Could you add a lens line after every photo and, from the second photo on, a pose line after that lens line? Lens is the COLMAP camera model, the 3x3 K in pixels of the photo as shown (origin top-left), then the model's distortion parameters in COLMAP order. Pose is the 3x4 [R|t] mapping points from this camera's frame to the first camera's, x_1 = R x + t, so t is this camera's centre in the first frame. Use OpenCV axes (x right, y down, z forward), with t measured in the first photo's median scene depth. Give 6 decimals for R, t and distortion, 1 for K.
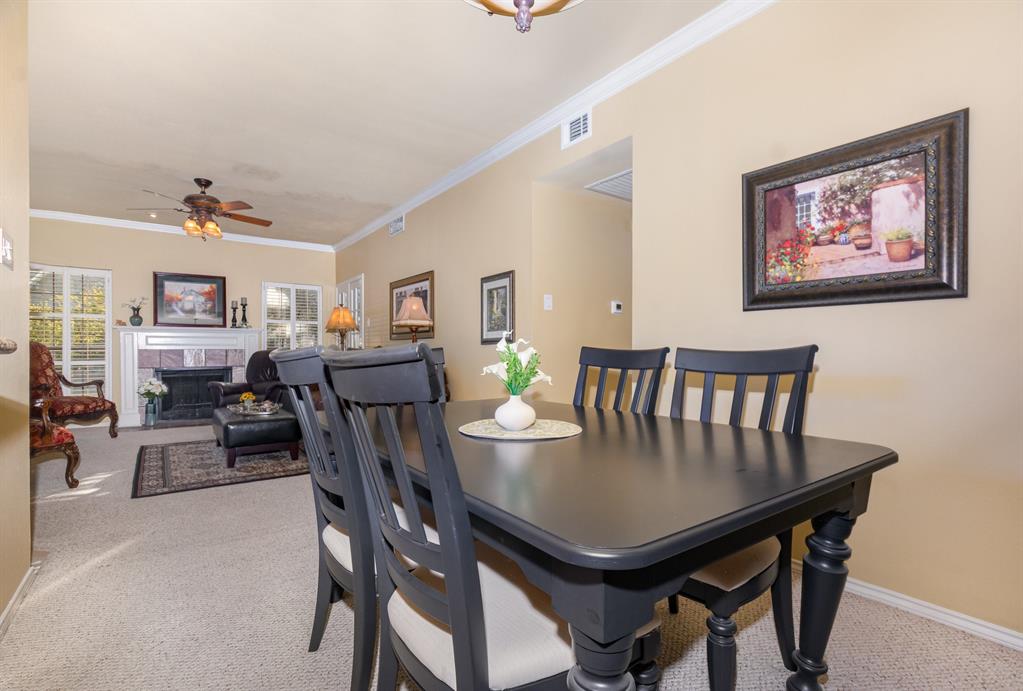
lens RADIAL K [[476.3, 0, 506.8], [0, 476.3, 347.3], [0, 0, 1]] dist [-0.008968, 0.000199]
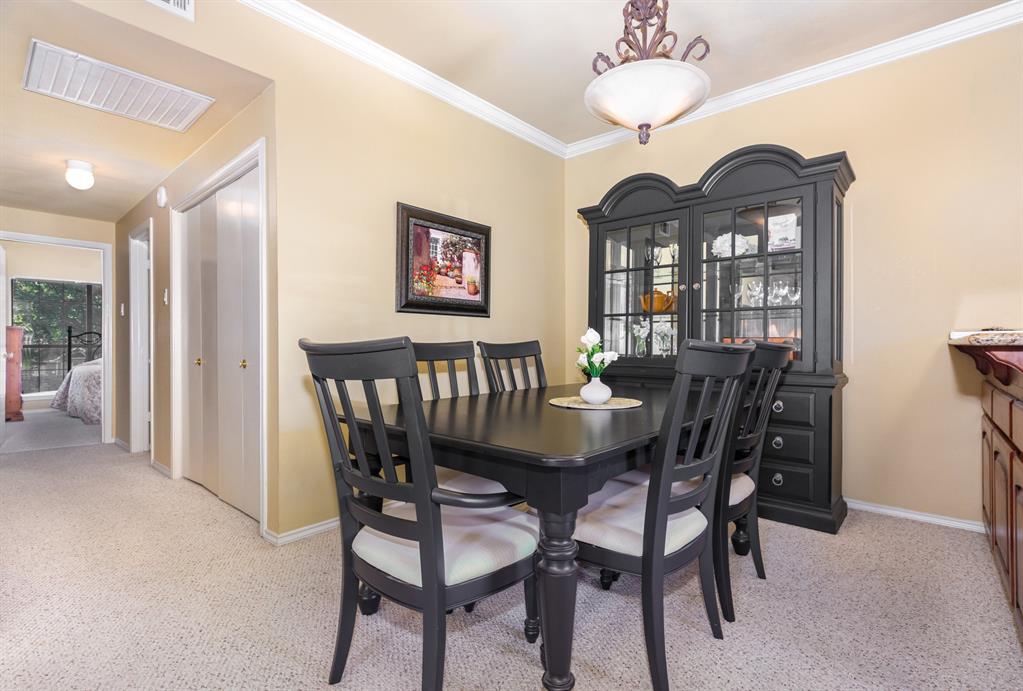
lens RADIAL K [[476.3, 0, 506.2], [0, 476.3, 346.5], [0, 0, 1]] dist [-0.008968, 0.000199]
pose [[-0.214105, -0.007686, 0.976780, -0.908782], [-0.003392, 0.999969, 0.007125, 0.005116], [-0.976805, -0.001788, -0.214124, 1.146522]]
